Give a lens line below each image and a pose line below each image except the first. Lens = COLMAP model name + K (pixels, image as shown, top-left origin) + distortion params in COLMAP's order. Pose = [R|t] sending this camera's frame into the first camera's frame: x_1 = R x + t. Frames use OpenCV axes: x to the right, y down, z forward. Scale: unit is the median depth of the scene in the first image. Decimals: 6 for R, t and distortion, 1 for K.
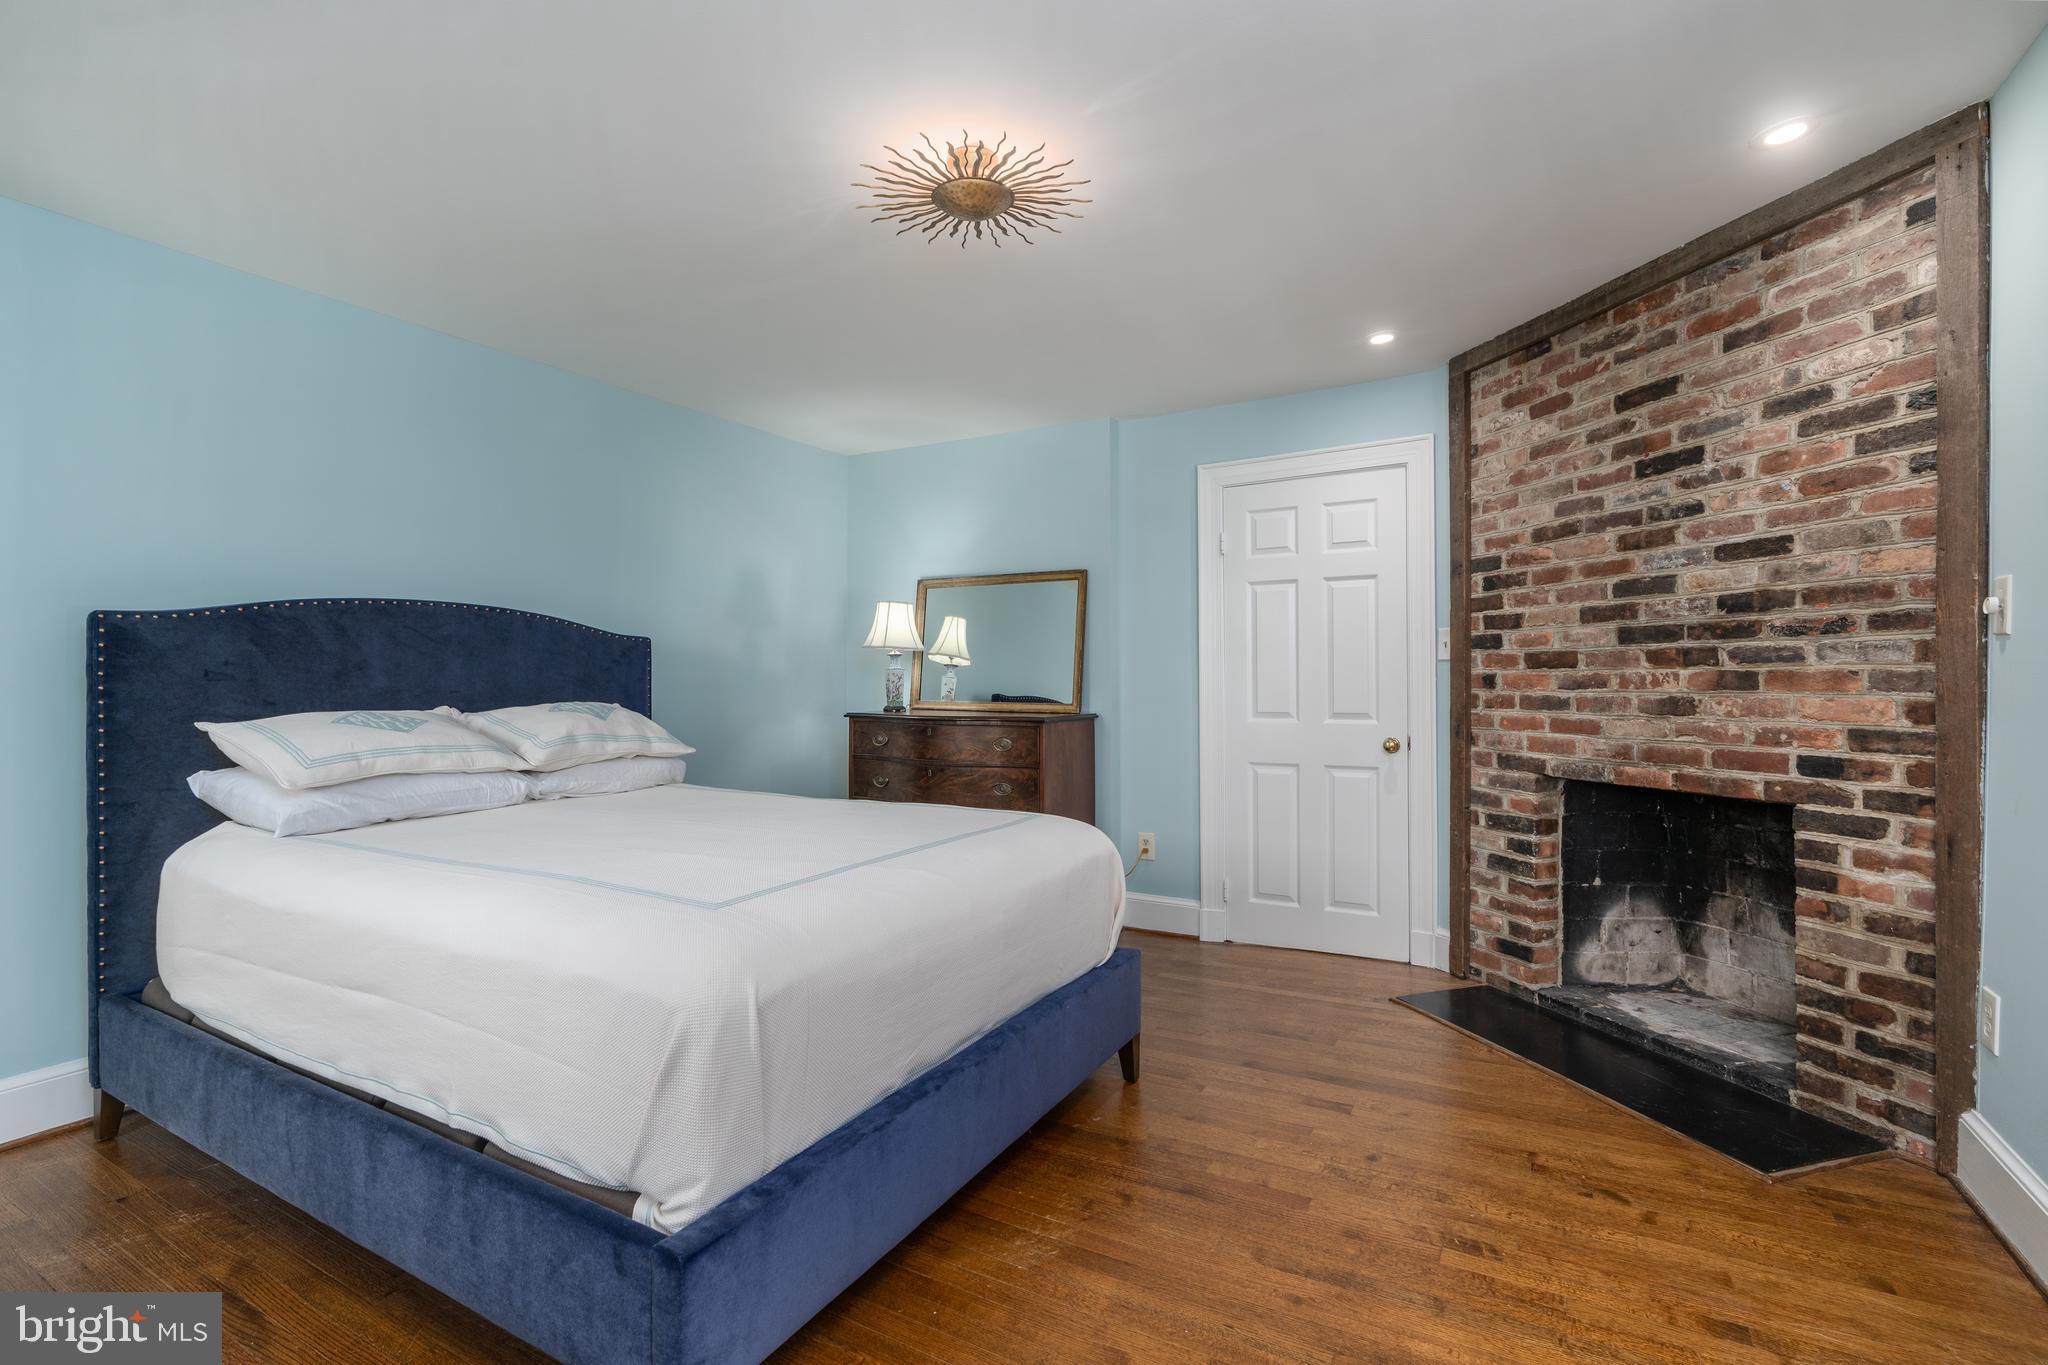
lens RADIAL K [[927.9, 0, 1032.7], [0, 927.9, 686.9], [0, 0, 1]] dist [-0.004391, 0.000460]
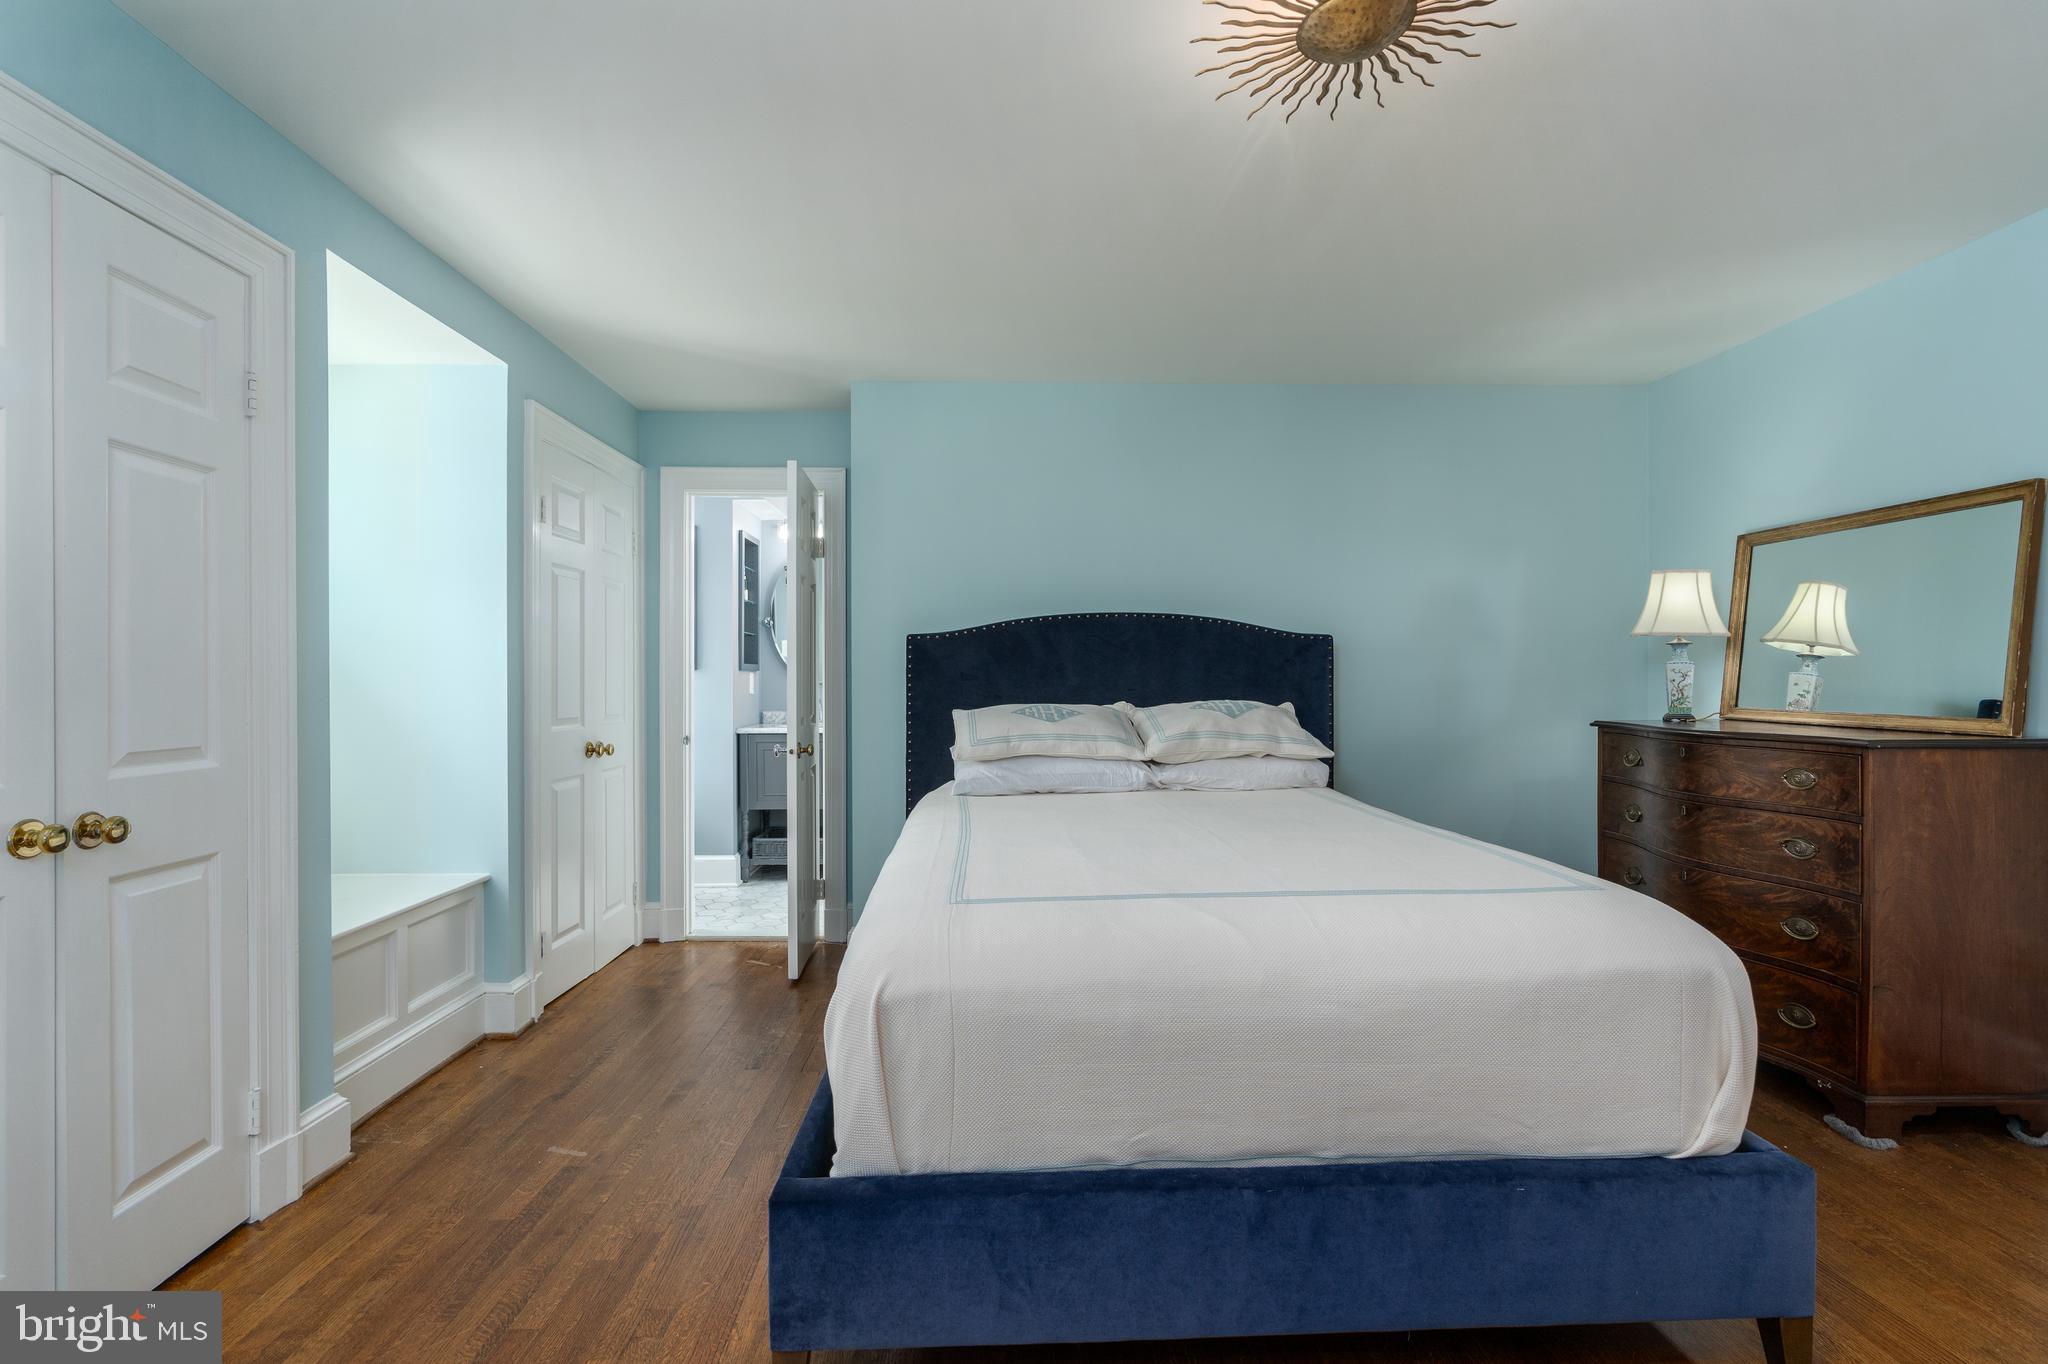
lens RADIAL K [[927.9, 0, 1028.6], [0, 927.9, 678.0], [0, 0, 1]] dist [-0.004391, 0.000460]
pose [[0.522703, -0.002436, -0.852511, 0.269435], [-0.004486, 0.999974, -0.005608, -0.001751], [0.852503, 0.006755, 0.522679, 0.249166]]
